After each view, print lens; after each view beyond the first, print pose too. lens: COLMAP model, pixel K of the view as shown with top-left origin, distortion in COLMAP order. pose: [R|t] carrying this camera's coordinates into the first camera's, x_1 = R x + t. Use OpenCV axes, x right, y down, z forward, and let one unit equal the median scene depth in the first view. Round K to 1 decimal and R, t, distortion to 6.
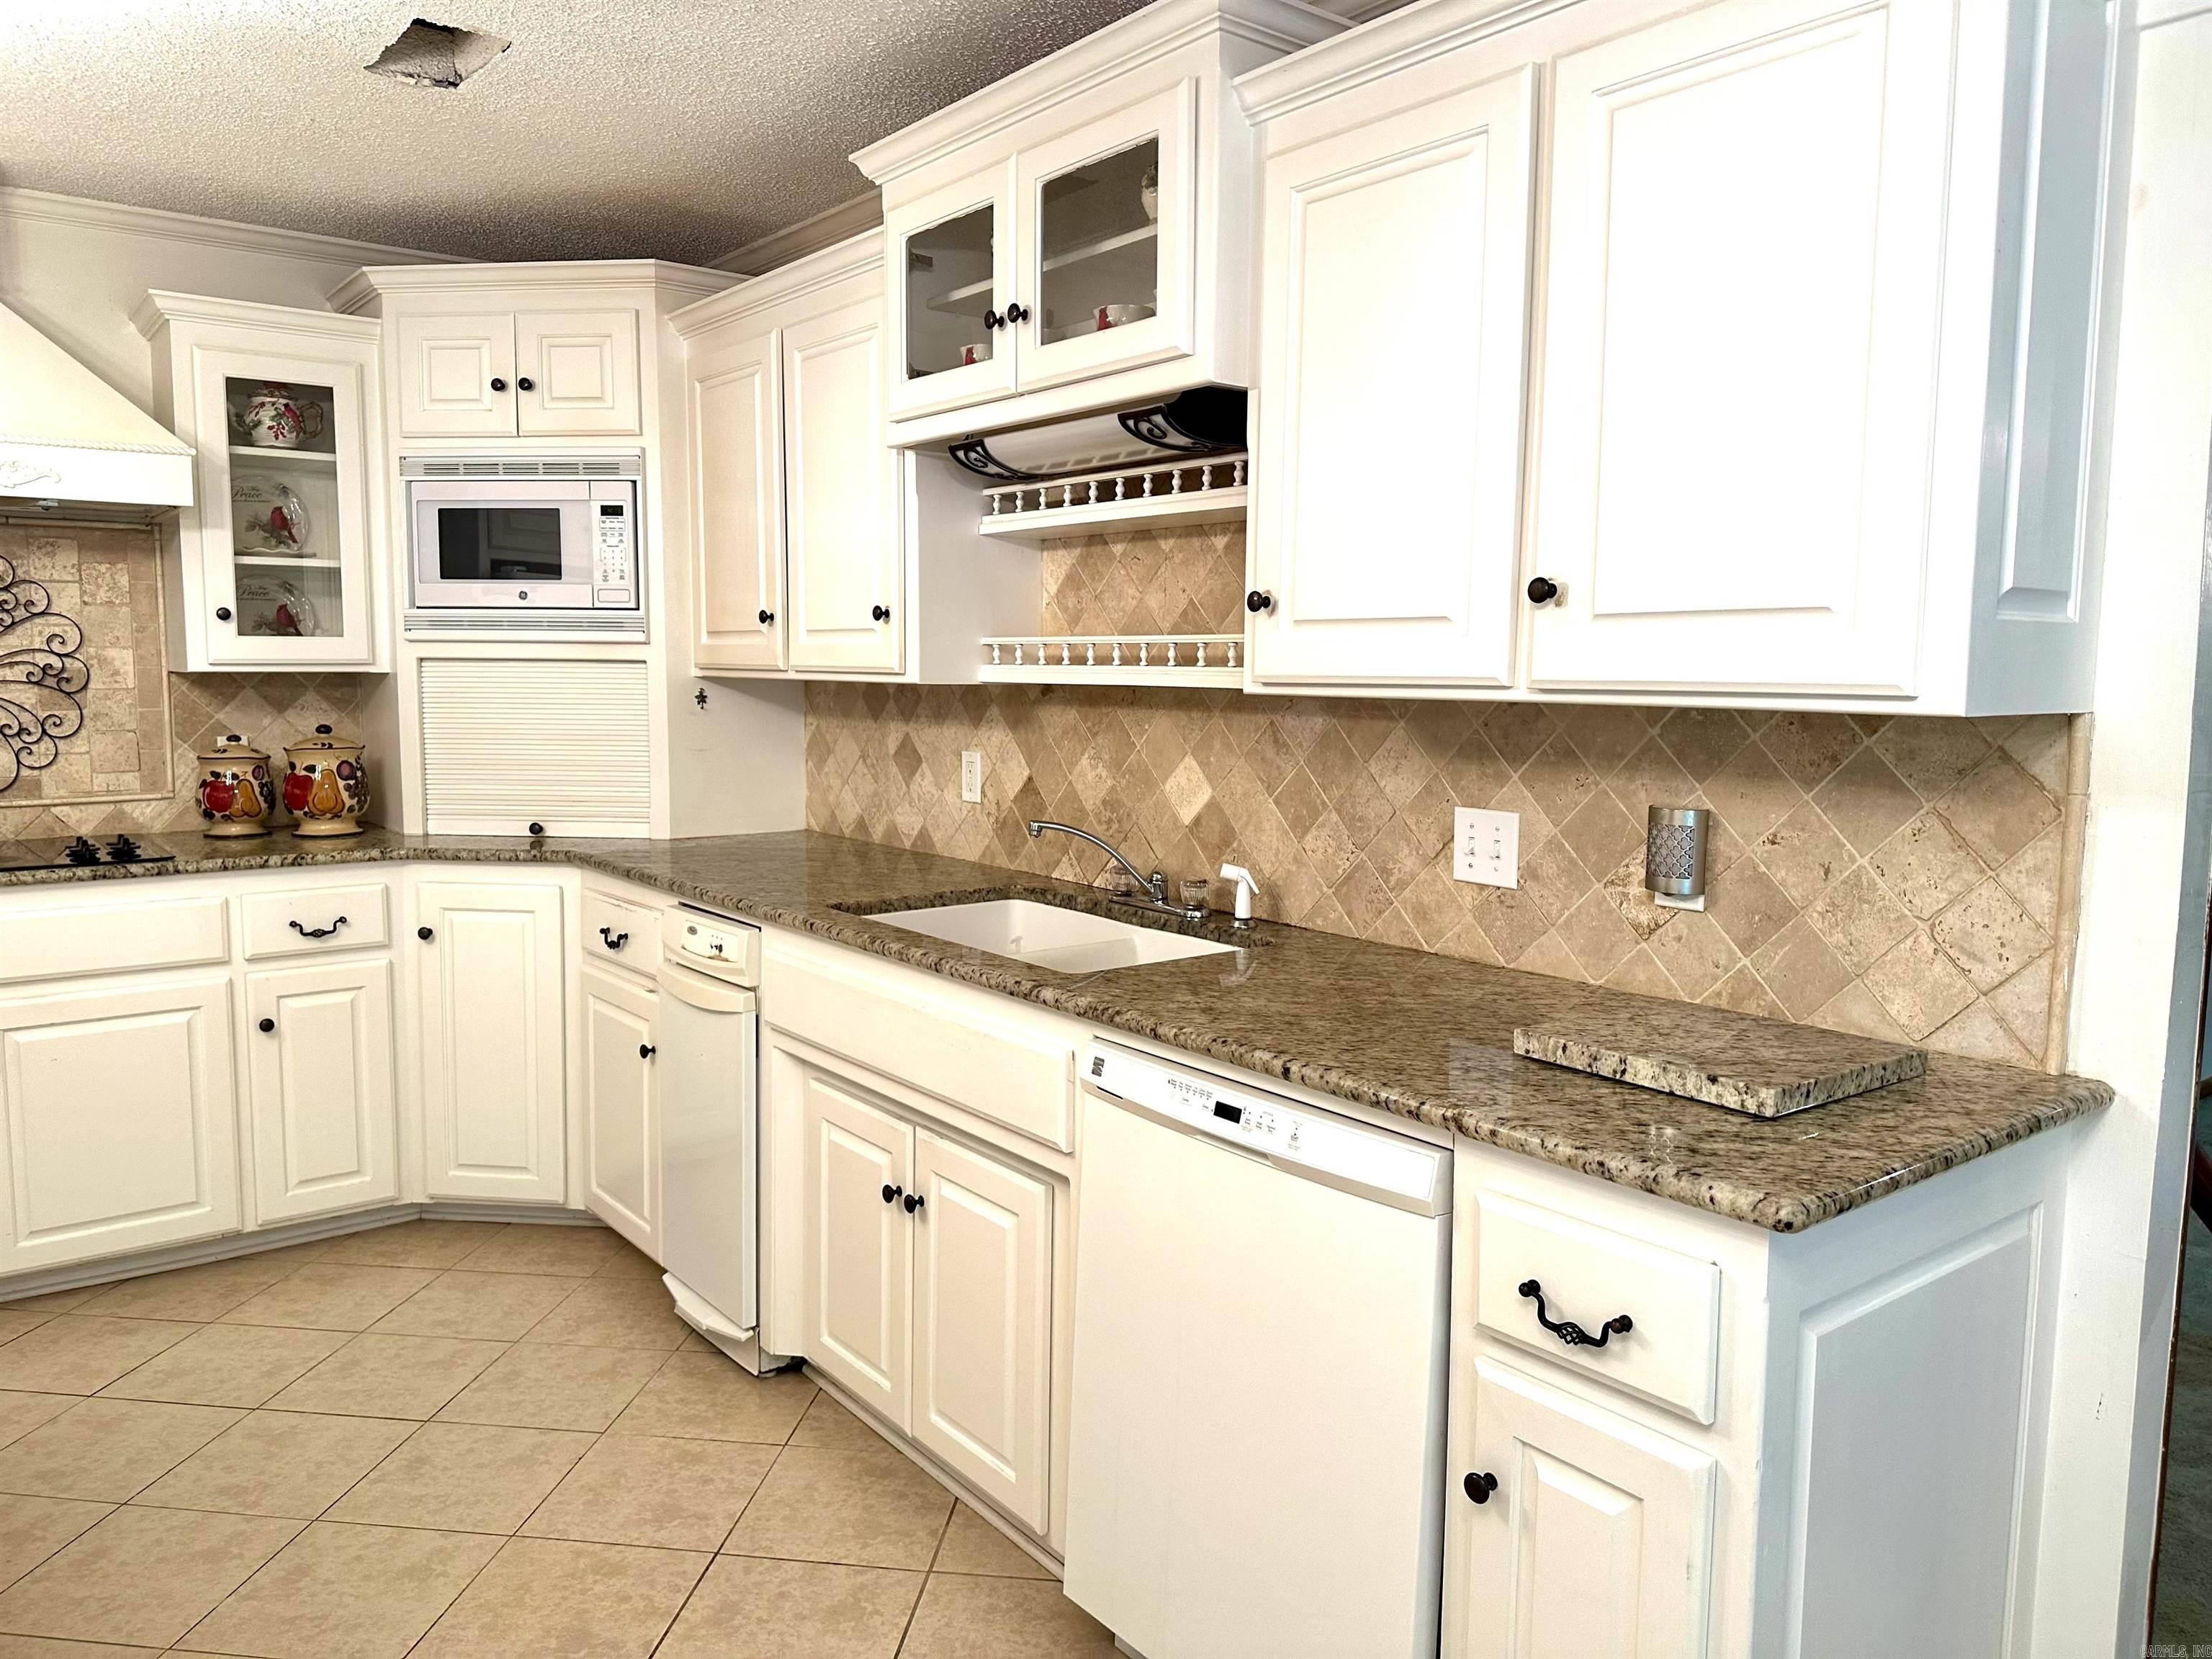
lens RADIAL K [[1554.4, 0, 1149.6], [0, 1554.4, 832.1], [0, 0, 1]] dist [0.085818, -0.103767]
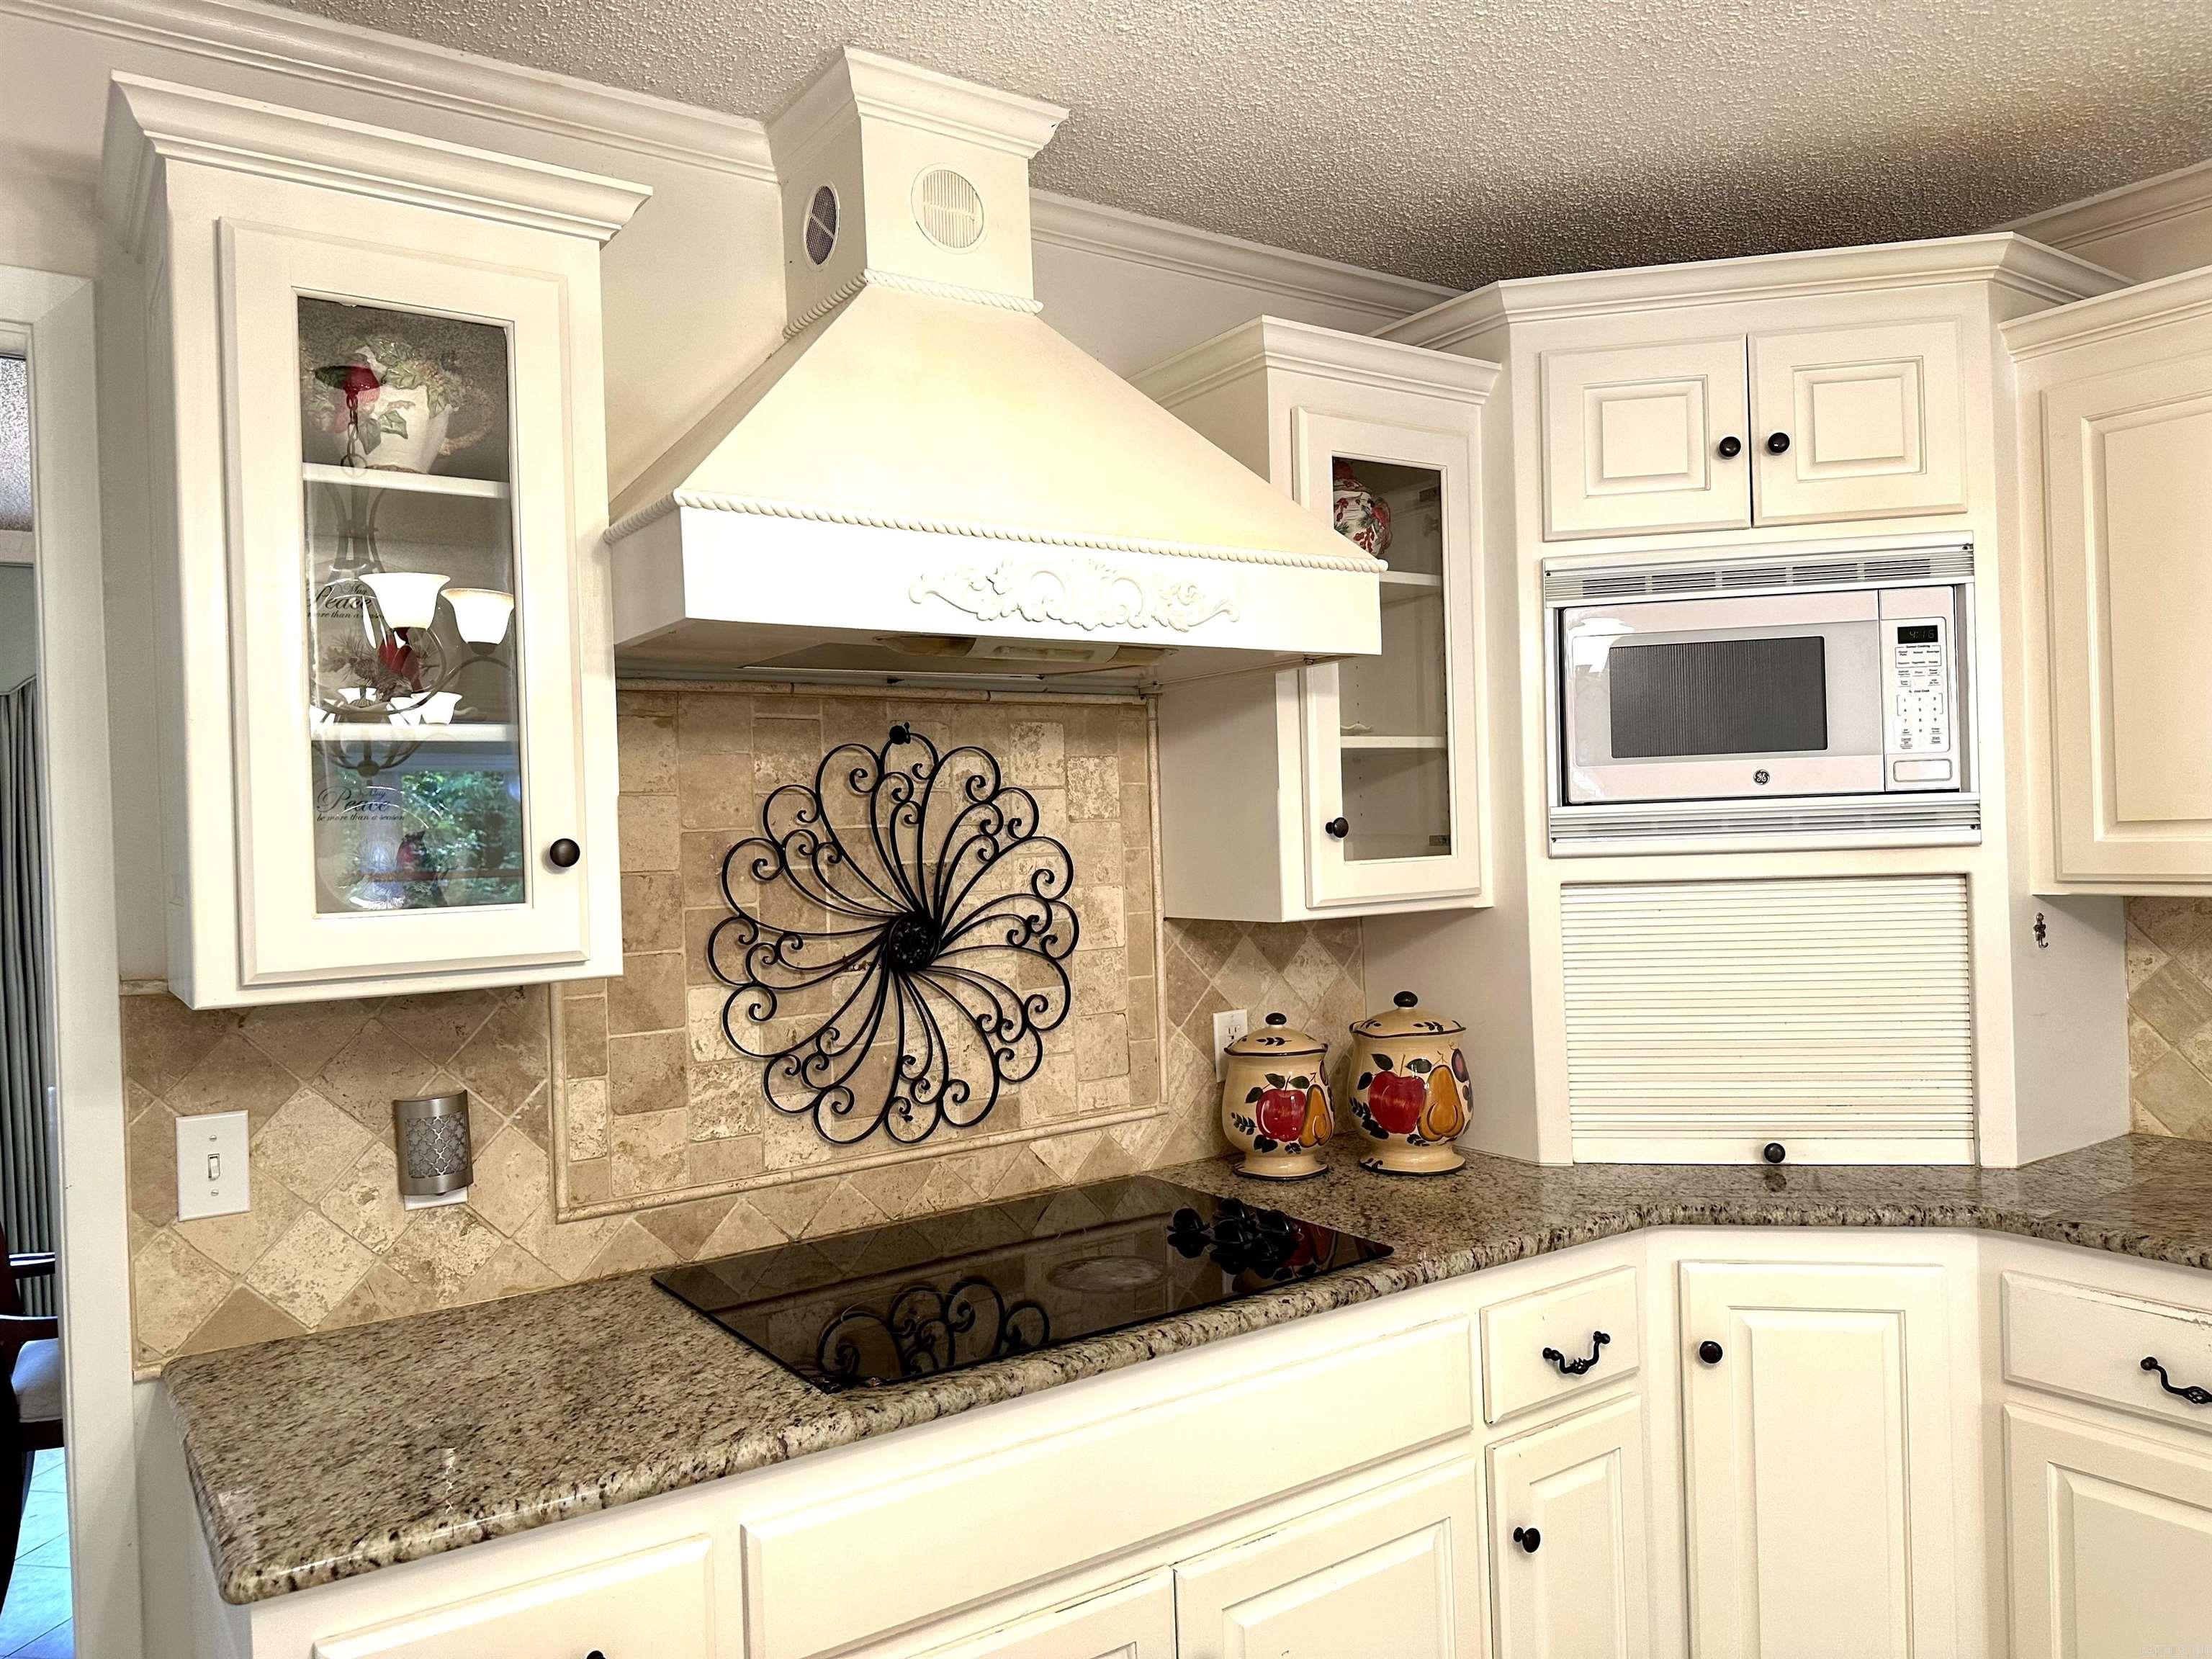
lens RADIAL K [[1554.4, 0, 1149.6], [0, 1554.4, 837.9], [0, 0, 1]] dist [0.085818, -0.103767]
pose [[0.997613, -0.039112, -0.056901, -0.644799], [0.033243, 0.994365, -0.100663, -0.076626], [0.060517, 0.098531, 0.993292, 0.394753]]
